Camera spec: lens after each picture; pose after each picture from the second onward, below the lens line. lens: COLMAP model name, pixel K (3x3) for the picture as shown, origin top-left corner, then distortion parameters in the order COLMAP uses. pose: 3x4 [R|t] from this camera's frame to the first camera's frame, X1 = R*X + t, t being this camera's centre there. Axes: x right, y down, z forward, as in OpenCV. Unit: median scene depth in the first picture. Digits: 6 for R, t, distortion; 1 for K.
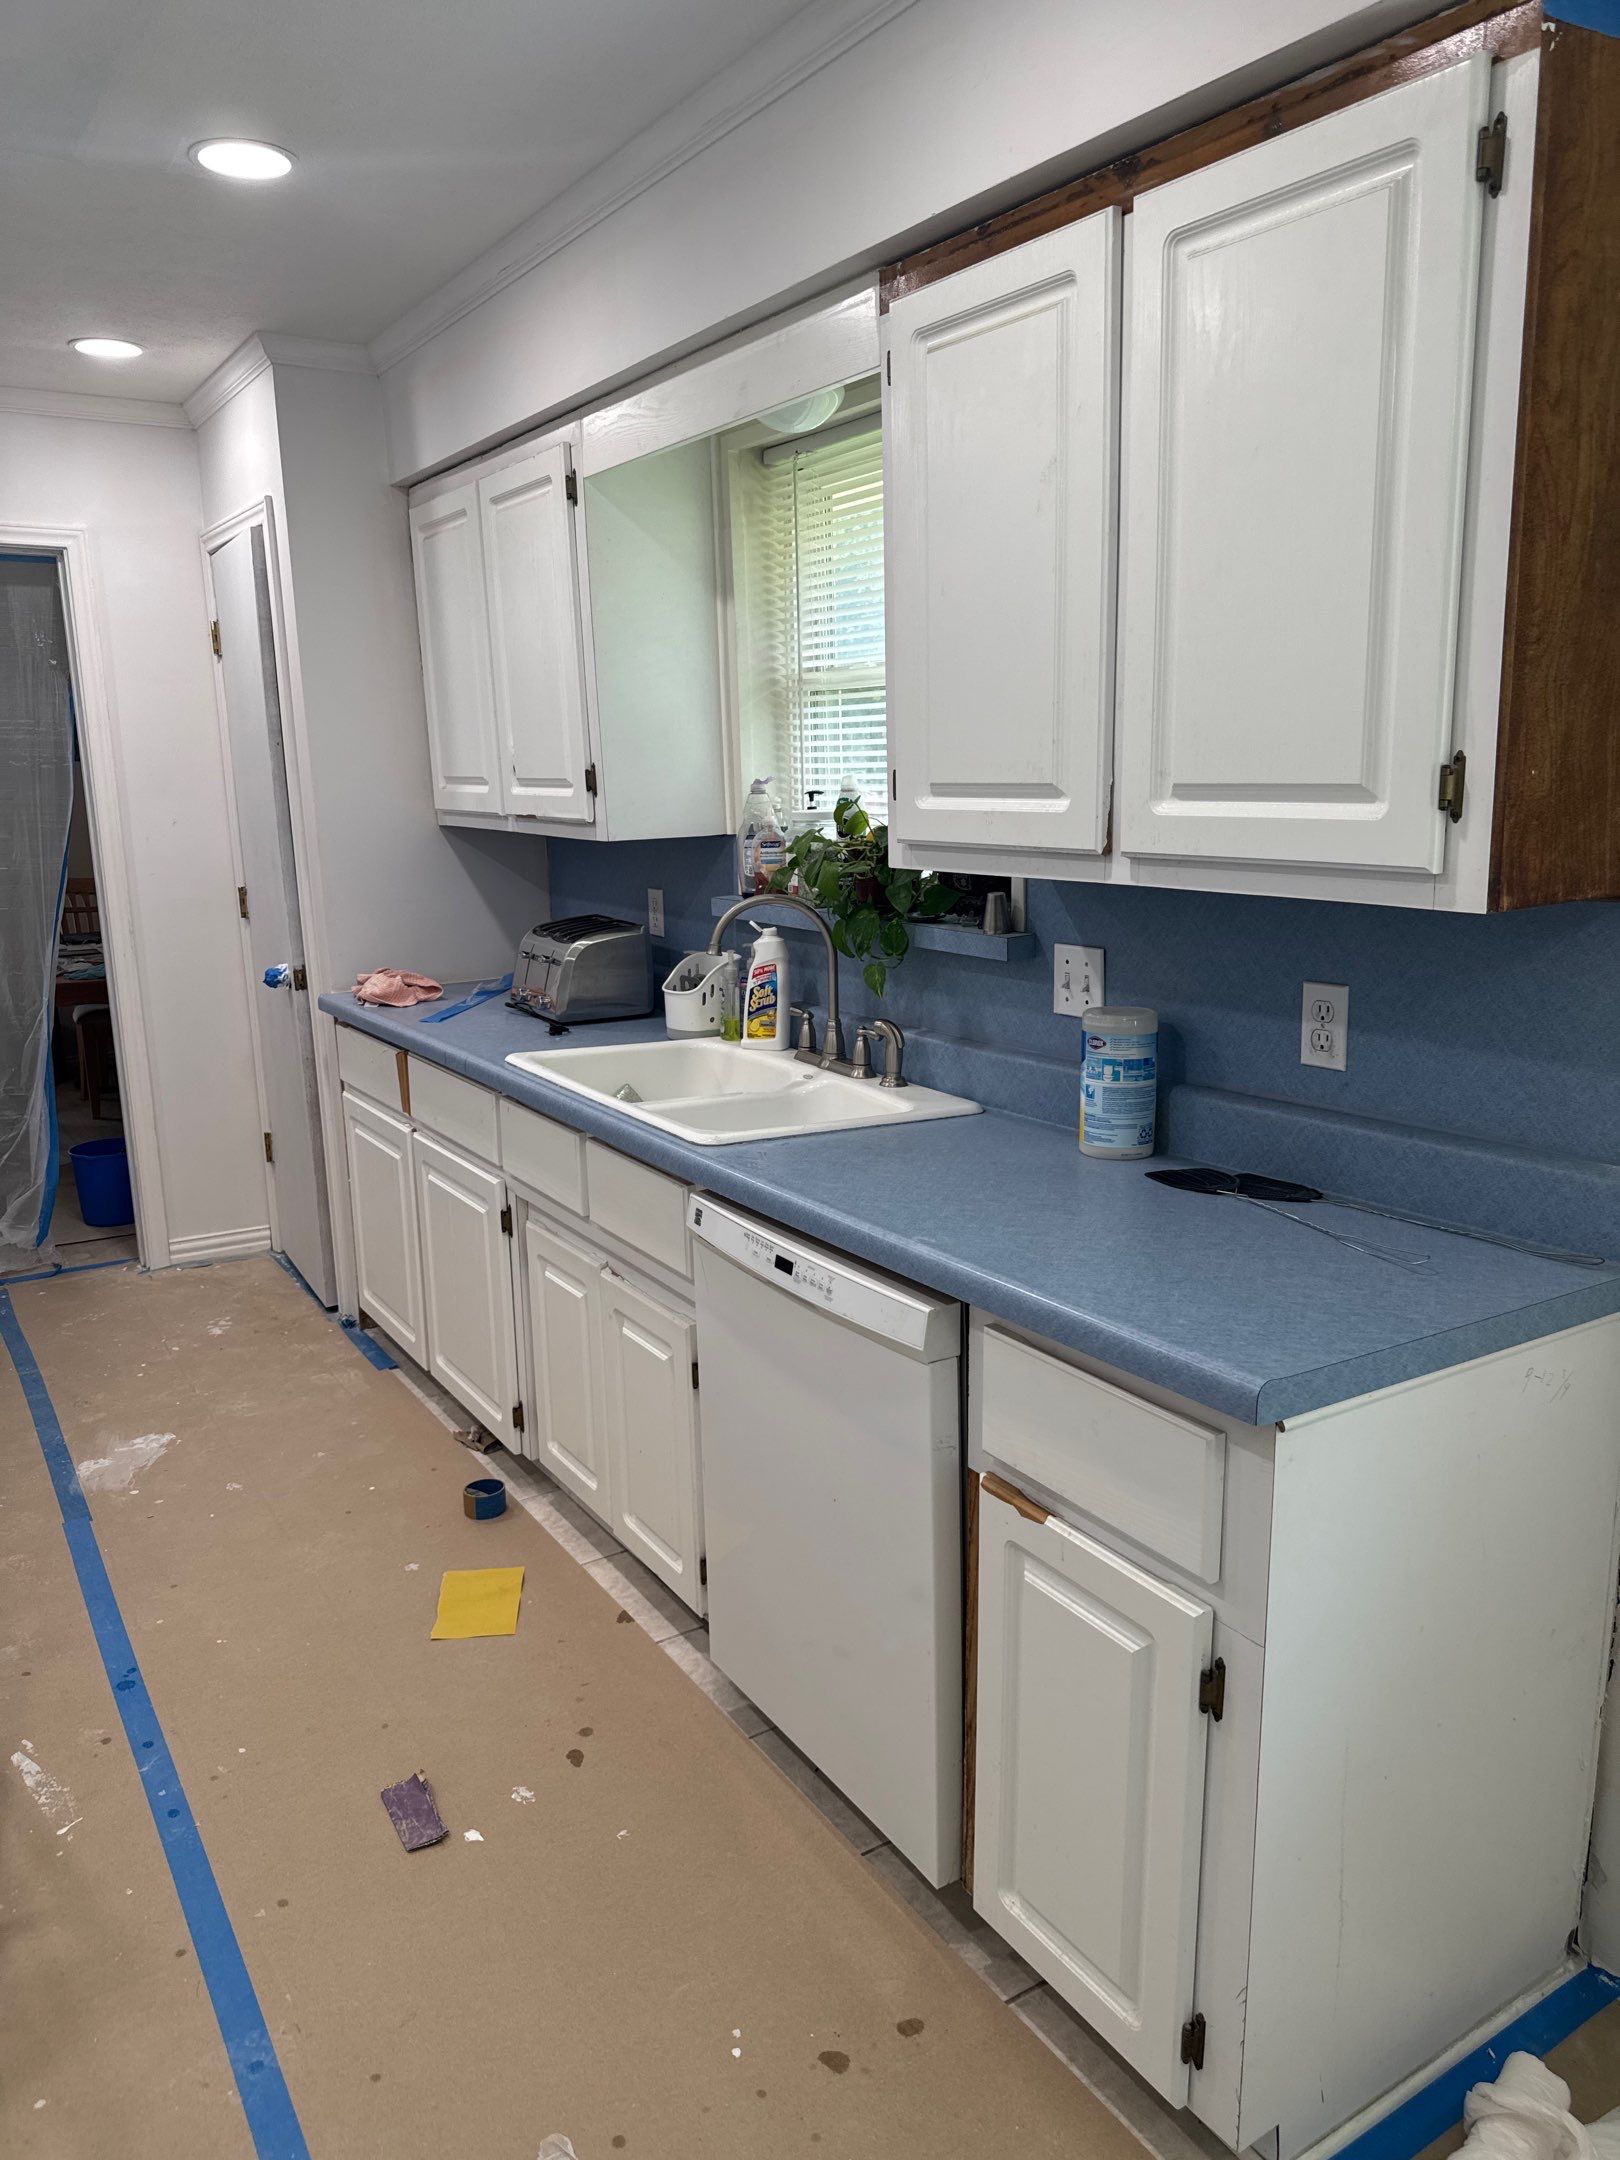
lens RADIAL K [[1522.5, 0, 768.7], [0, 1522.5, 1077.2], [0, 0, 1]] dist [0.106334, -0.125405]
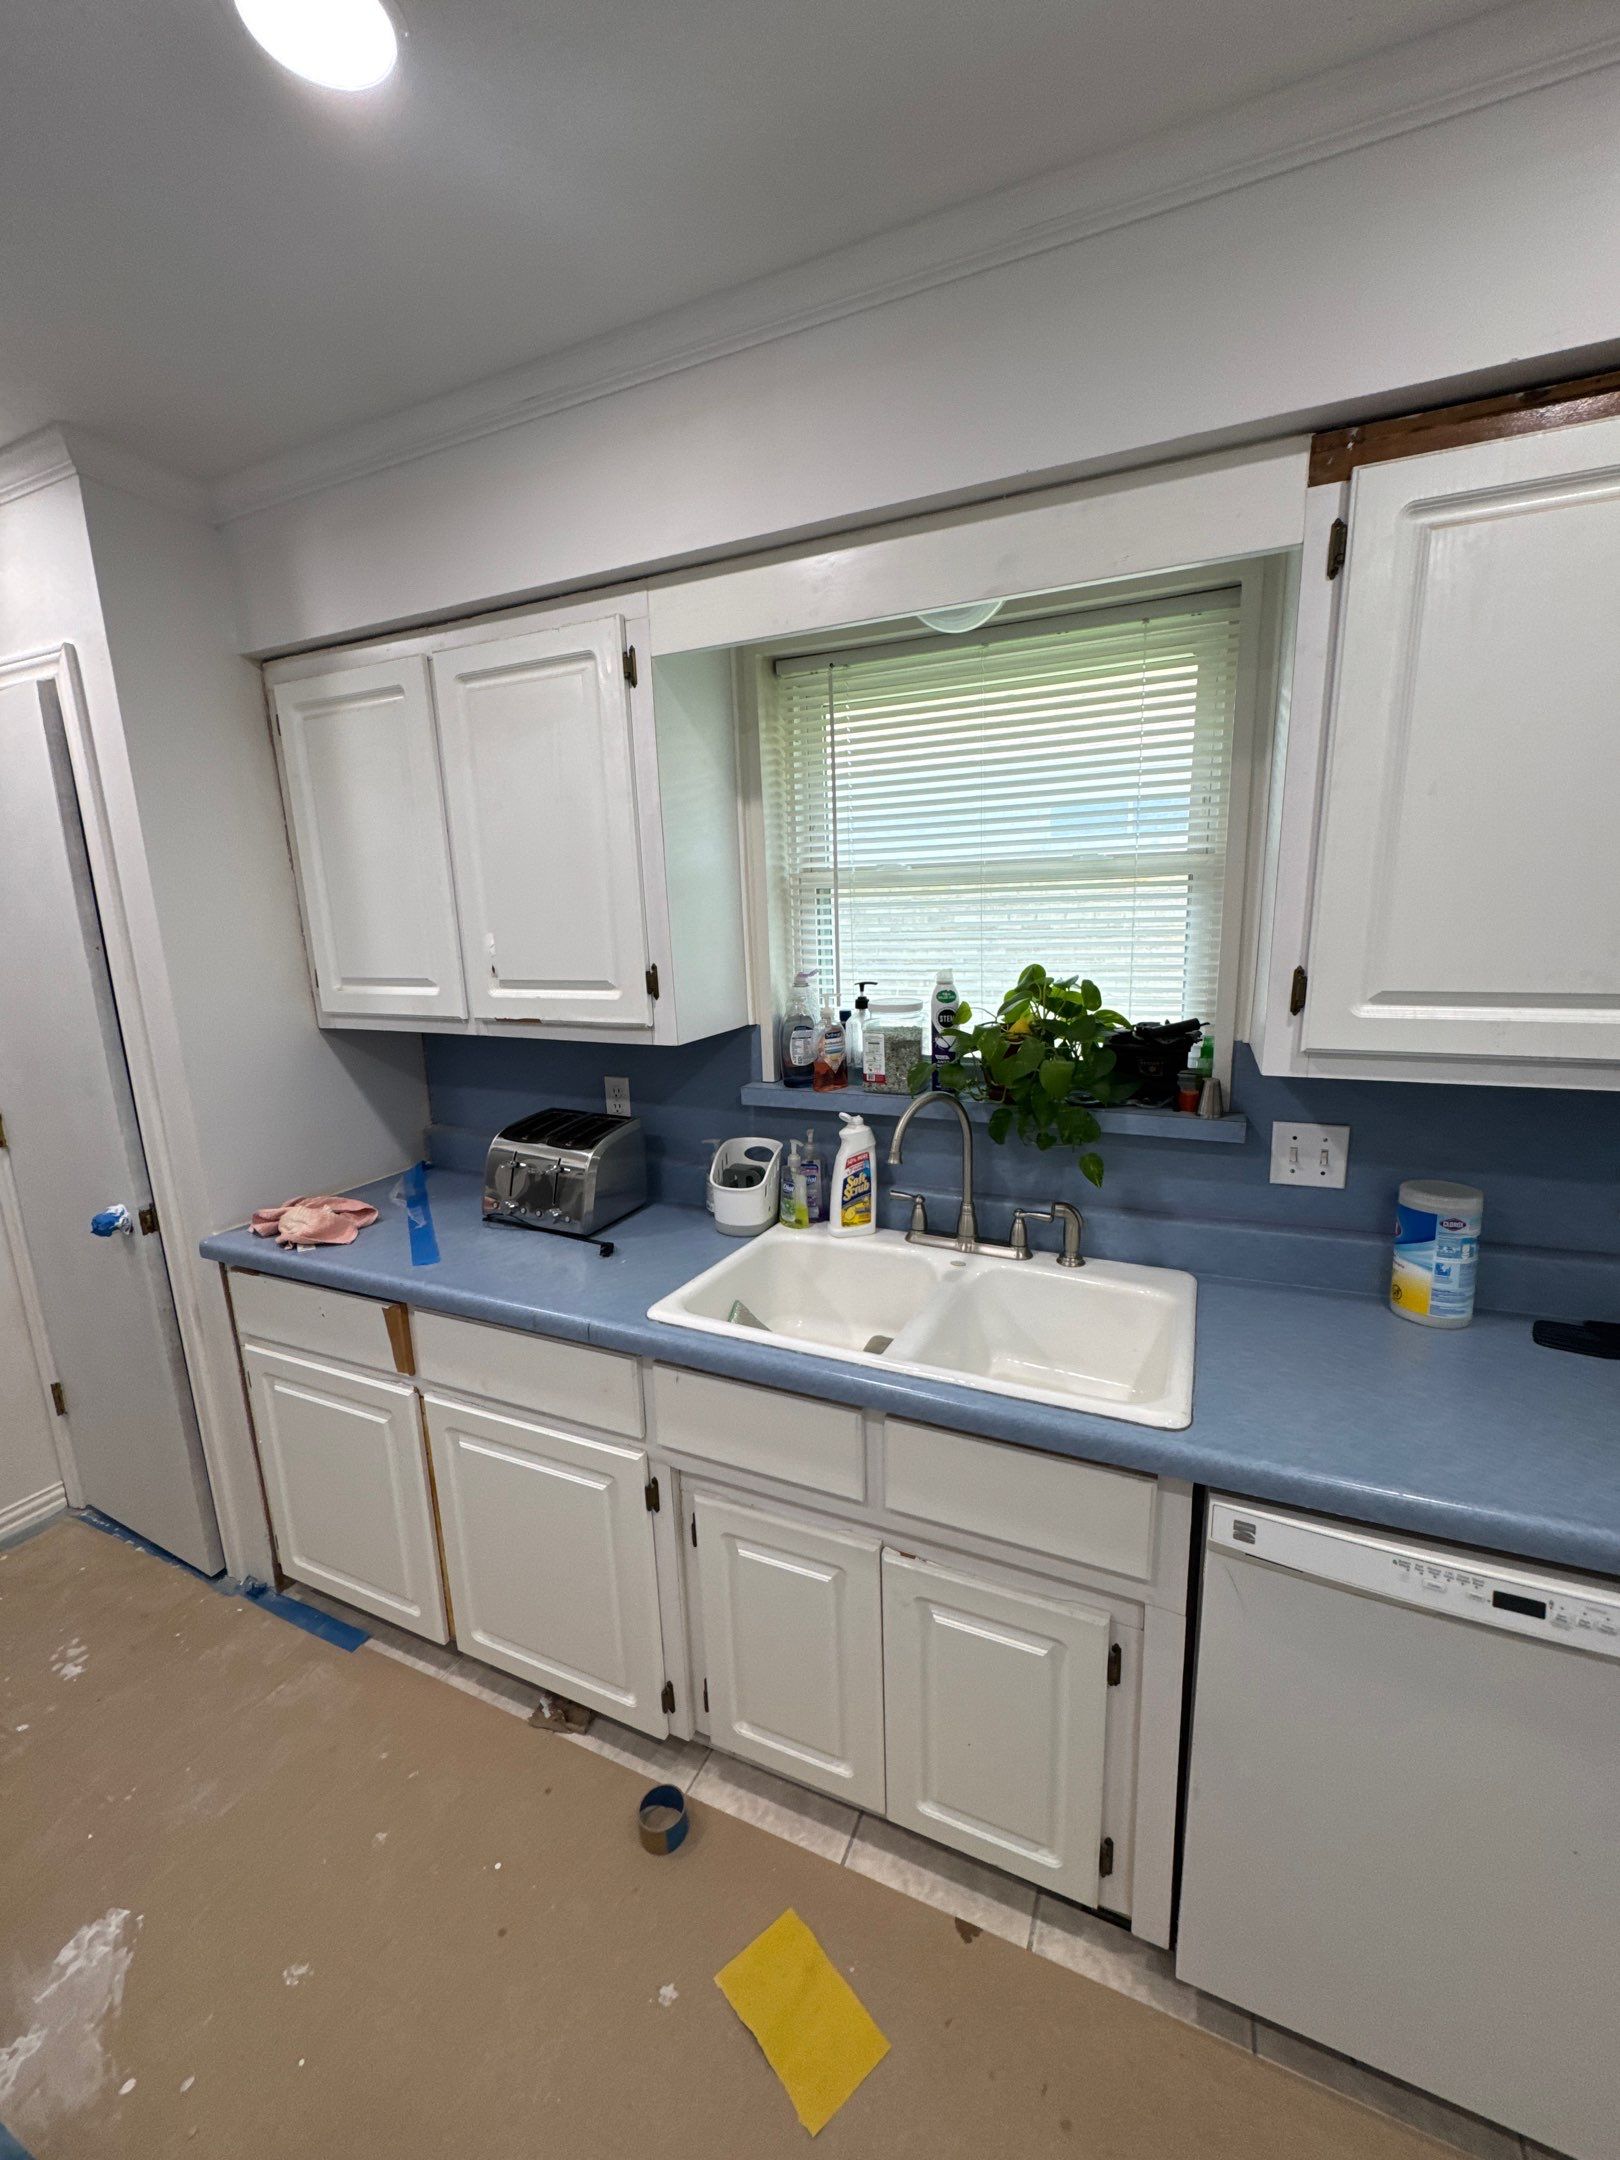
lens RADIAL K [[859.6, 0, 809.1], [0, 859.6, 1079.7], [0, 0, 1]] dist [-0.001478, 0.000379]
pose [[0.827285, -0.110818, 0.550744, -0.342849], [0.125998, 0.991977, 0.010336, -0.134102], [-0.547471, 0.060842, 0.834610, 0.539236]]
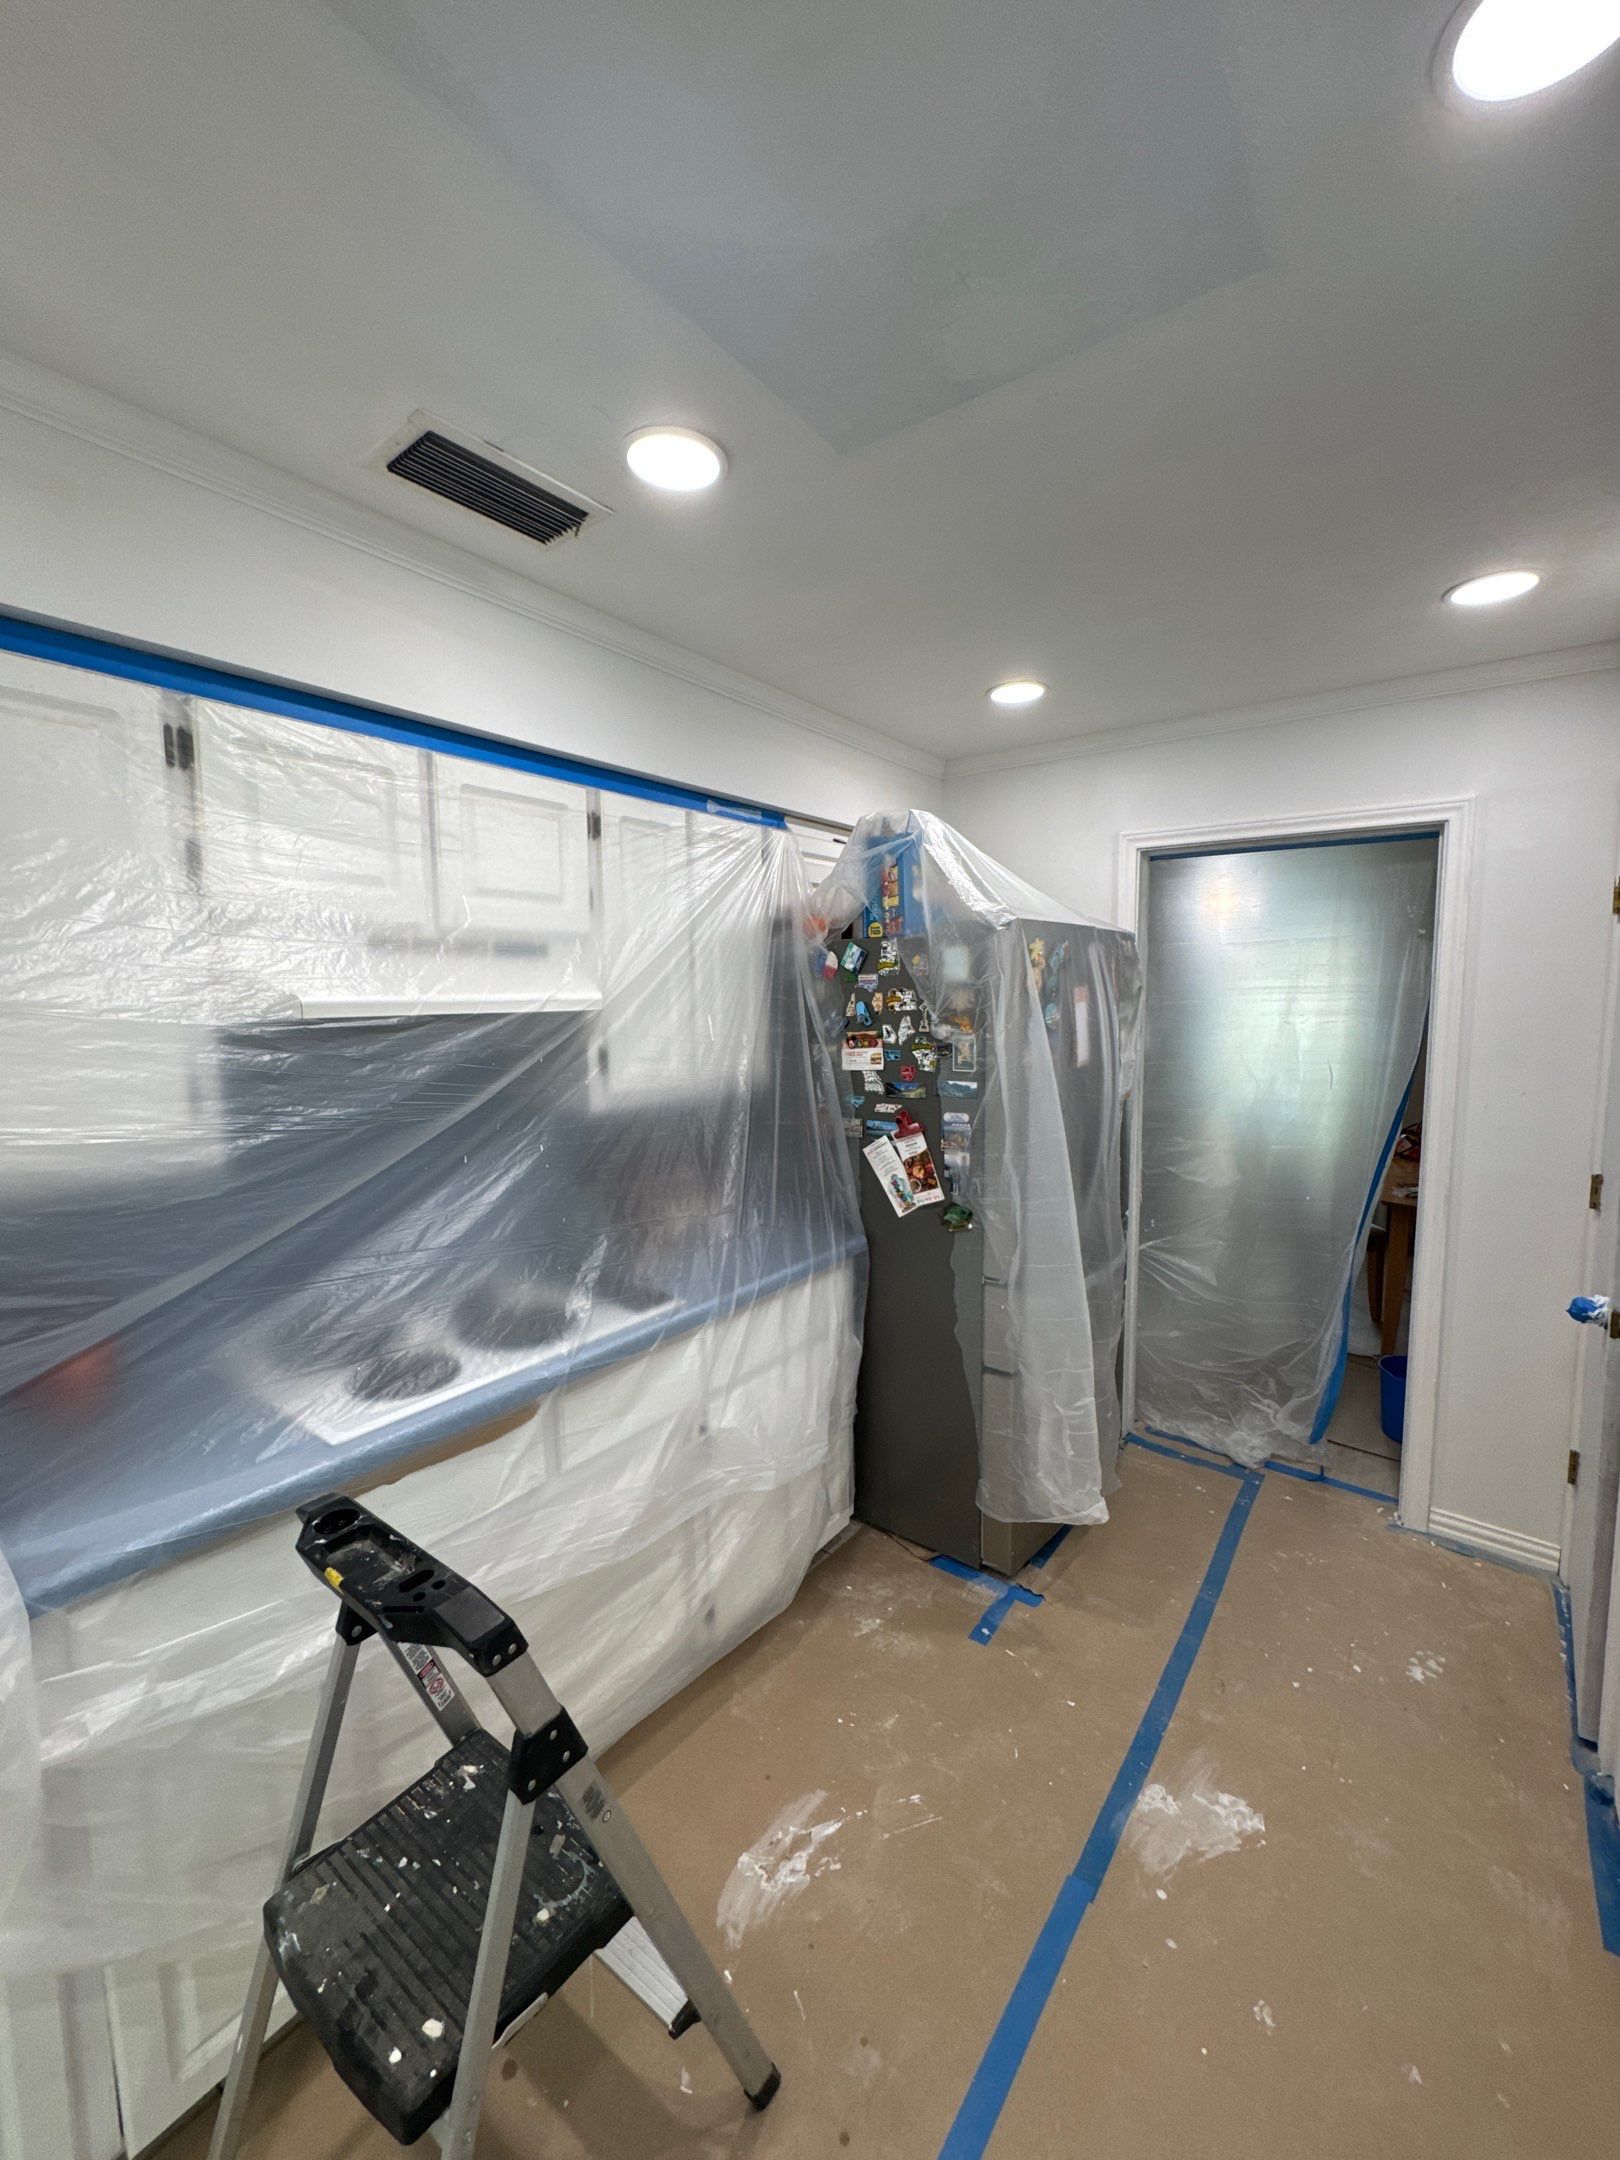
lens RADIAL K [[855.0, 0, 806.5], [0, 855.0, 1077.5], [0, 0, 1]] dist [-0.001879, -0.000282]
pose [[0.368306, 0.114791, -0.922591, -0.103275], [-0.191209, 0.980487, 0.045663, -0.170214], [0.909830, 0.159590, 0.383068, 0.602300]]
